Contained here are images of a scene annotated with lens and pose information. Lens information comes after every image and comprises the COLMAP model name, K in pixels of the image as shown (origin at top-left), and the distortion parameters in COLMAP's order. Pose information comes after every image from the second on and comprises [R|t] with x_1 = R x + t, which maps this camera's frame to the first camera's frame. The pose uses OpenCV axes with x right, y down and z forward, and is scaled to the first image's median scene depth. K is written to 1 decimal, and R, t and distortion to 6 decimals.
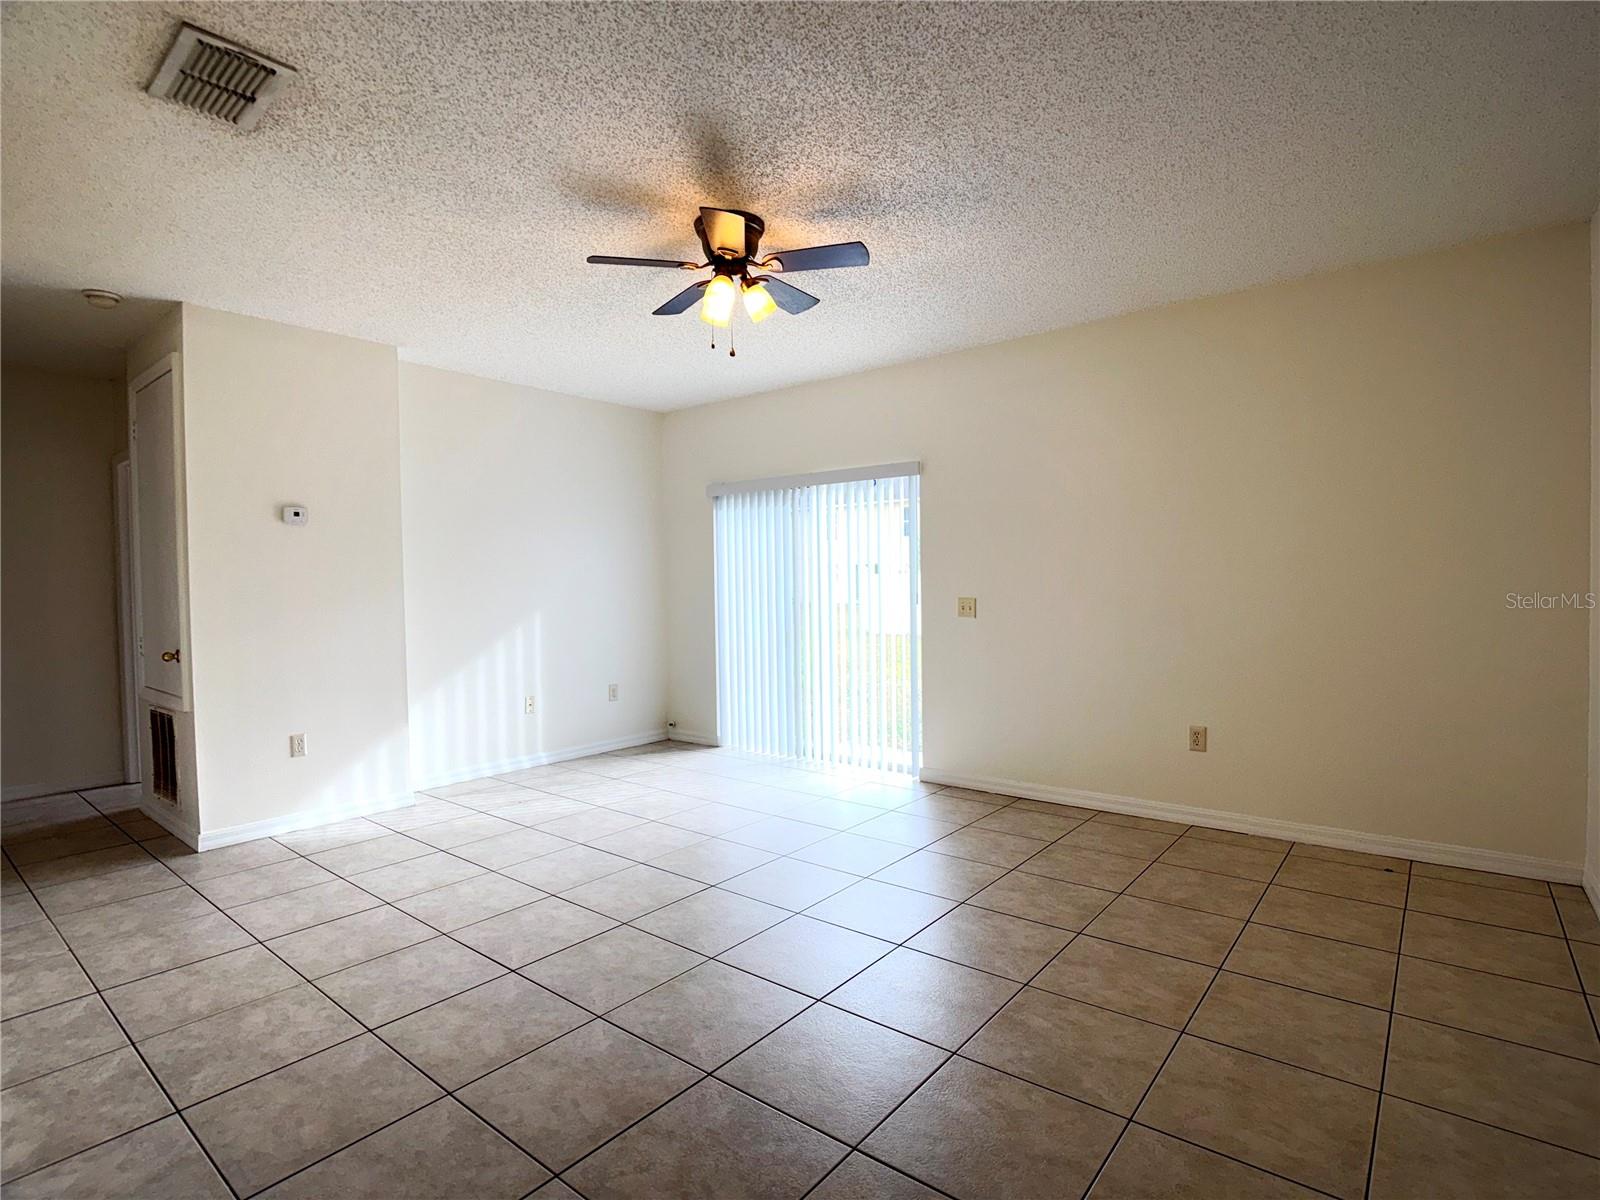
lens RADIAL K [[808.9, 0, 810.7], [0, 808.9, 602.1], [0, 0, 1]] dist [-0.020769, -0.000935]
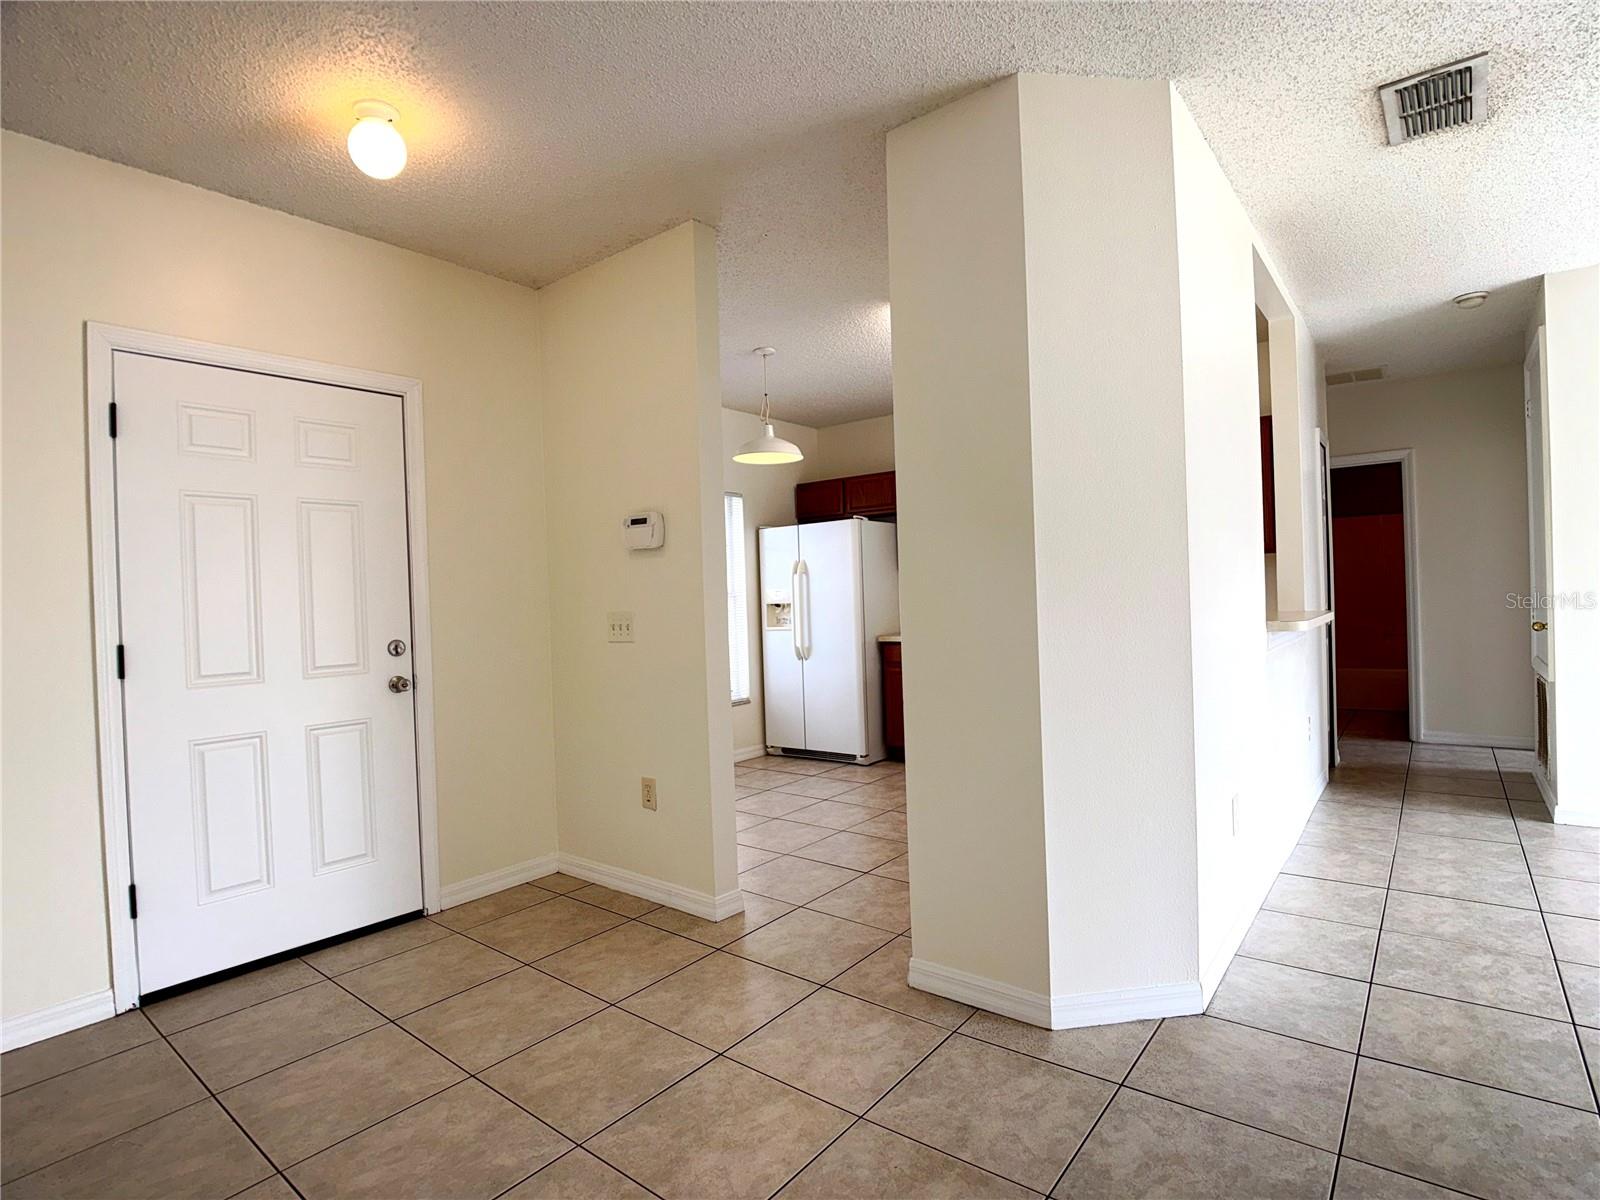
lens RADIAL K [[808.9, 0, 810.7], [0, 808.9, 602.1], [0, 0, 1]] dist [-0.020769, -0.000935]
pose [[0.012471, 0.021066, -0.999700, 0.357154], [0.009071, 0.999735, 0.021180, 0.012528], [0.999881, -0.009333, 0.012276, 0.096760]]
